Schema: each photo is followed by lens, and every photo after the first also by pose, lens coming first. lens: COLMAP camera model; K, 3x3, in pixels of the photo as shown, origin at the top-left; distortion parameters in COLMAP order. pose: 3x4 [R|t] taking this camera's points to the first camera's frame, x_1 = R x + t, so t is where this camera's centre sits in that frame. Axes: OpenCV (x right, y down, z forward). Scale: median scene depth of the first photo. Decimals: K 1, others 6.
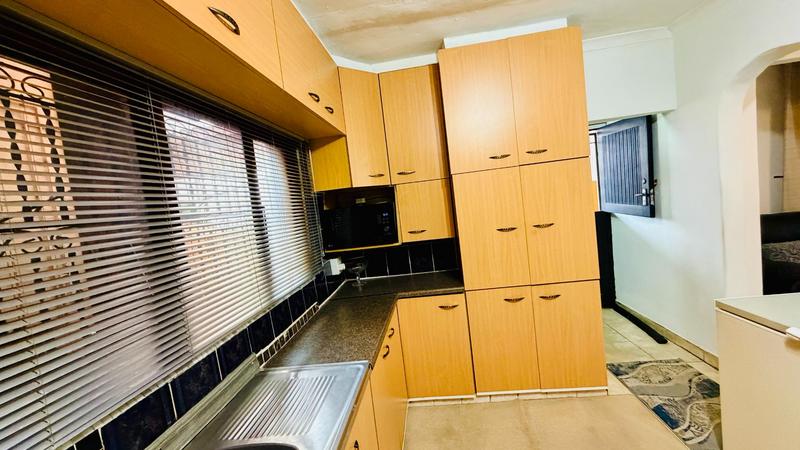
lens RADIAL K [[318.4, 0, 400.0], [0, 318.4, 225.0], [0, 0, 1]] dist [-0.000718, -0.000221]
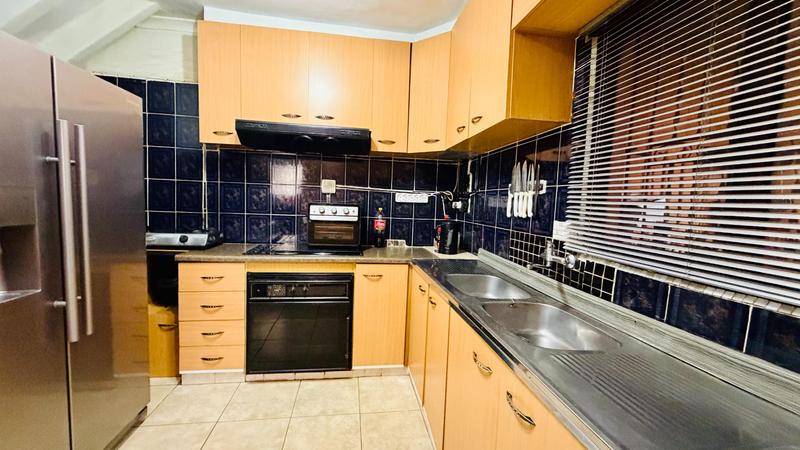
lens RADIAL K [[318.4, 0, 400.0], [0, 318.4, 225.0], [0, 0, 1]] dist [-0.000718, -0.000221]
pose [[-0.965289, 0.103035, -0.240003, 0.244785], [0.061223, 0.982560, 0.175580, 0.053401], [0.253908, 0.154792, -0.954762, 1.241079]]
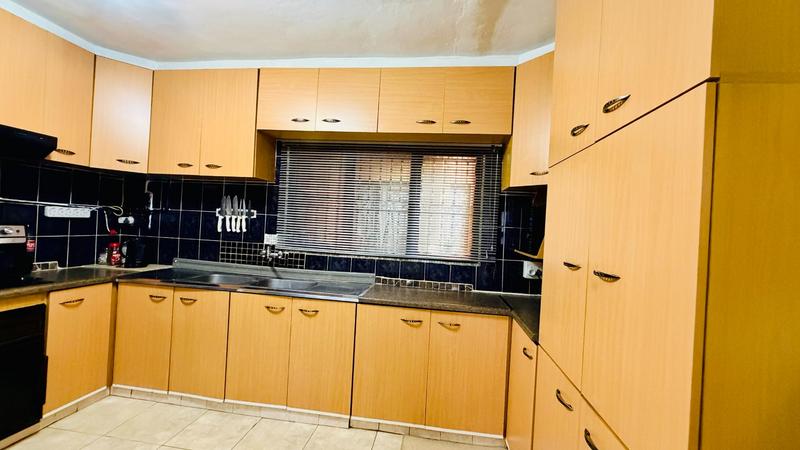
lens RADIAL K [[318.4, 0, 400.0], [0, 318.4, 225.0], [0, 0, 1]] dist [-0.000718, -0.000221]
pose [[-0.035747, 0.117185, -0.992467, 1.430018], [-0.123279, 0.984999, 0.120743, -0.137694], [0.991728, 0.126666, -0.020764, 1.184839]]
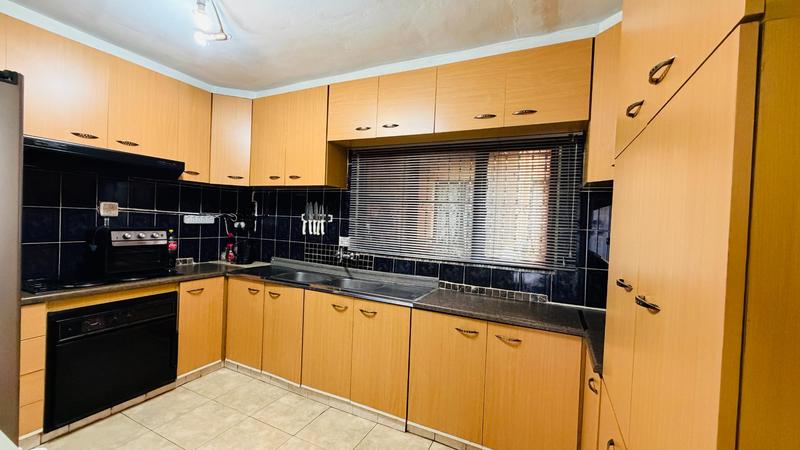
lens RADIAL K [[318.4, 0, 400.0], [0, 318.4, 225.0], [0, 0, 1]] dist [-0.000718, -0.000221]
pose [[-0.345783, 0.122405, -0.930296, 1.342162], [-0.069160, 0.985433, 0.155366, -0.179860], [0.935762, 0.118062, -0.332281, 1.409454]]
